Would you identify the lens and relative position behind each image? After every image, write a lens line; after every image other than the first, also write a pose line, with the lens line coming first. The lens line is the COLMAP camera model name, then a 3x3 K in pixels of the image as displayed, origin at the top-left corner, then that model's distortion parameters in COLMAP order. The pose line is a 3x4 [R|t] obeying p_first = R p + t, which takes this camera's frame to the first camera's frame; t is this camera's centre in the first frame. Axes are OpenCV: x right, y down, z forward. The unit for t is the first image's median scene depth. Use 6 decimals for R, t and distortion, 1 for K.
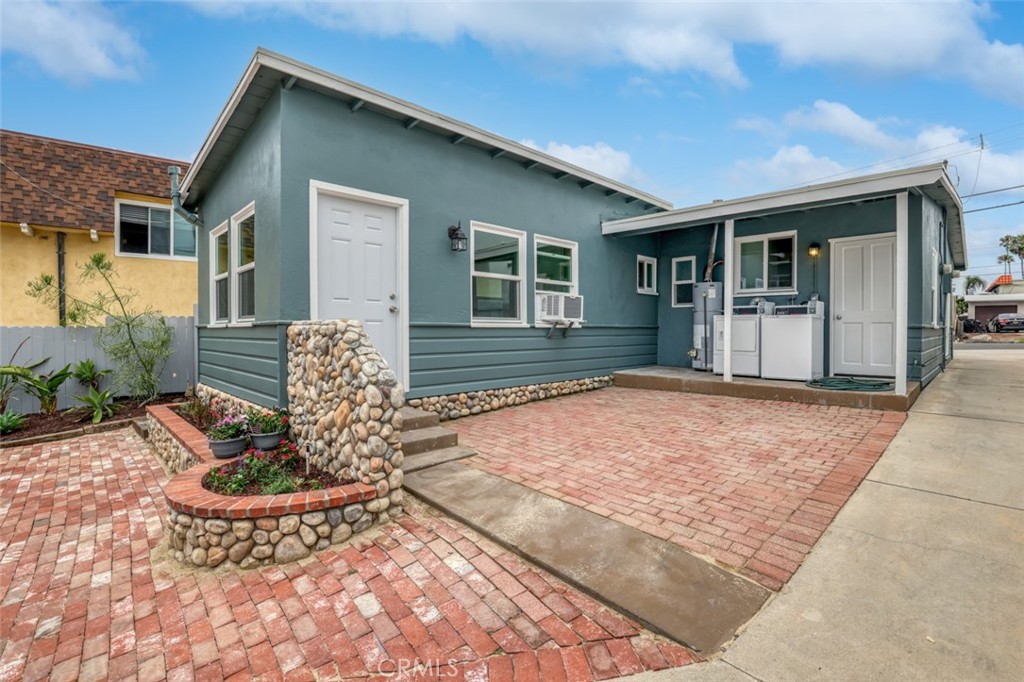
lens RADIAL K [[476.6, 0, 512.0], [0, 476.6, 341.0], [0, 0, 1]] dist [-0.028238, 0.000576]
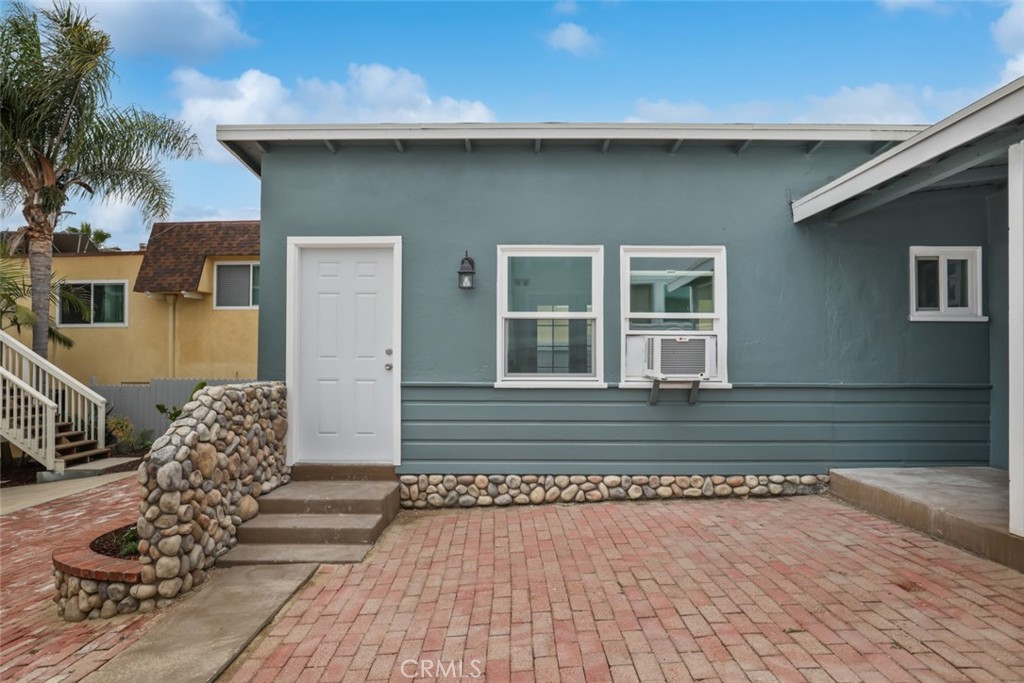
lens RADIAL K [[552.0, 0, 511.1], [0, 552.0, 360.0], [0, 0, 1]] dist [-0.016912, 0.000174]
pose [[0.711376, -0.002989, -0.702805, 0.537239], [-0.018607, 0.999560, -0.023086, -0.052660], [0.702565, 0.029500, 0.711007, 0.398019]]
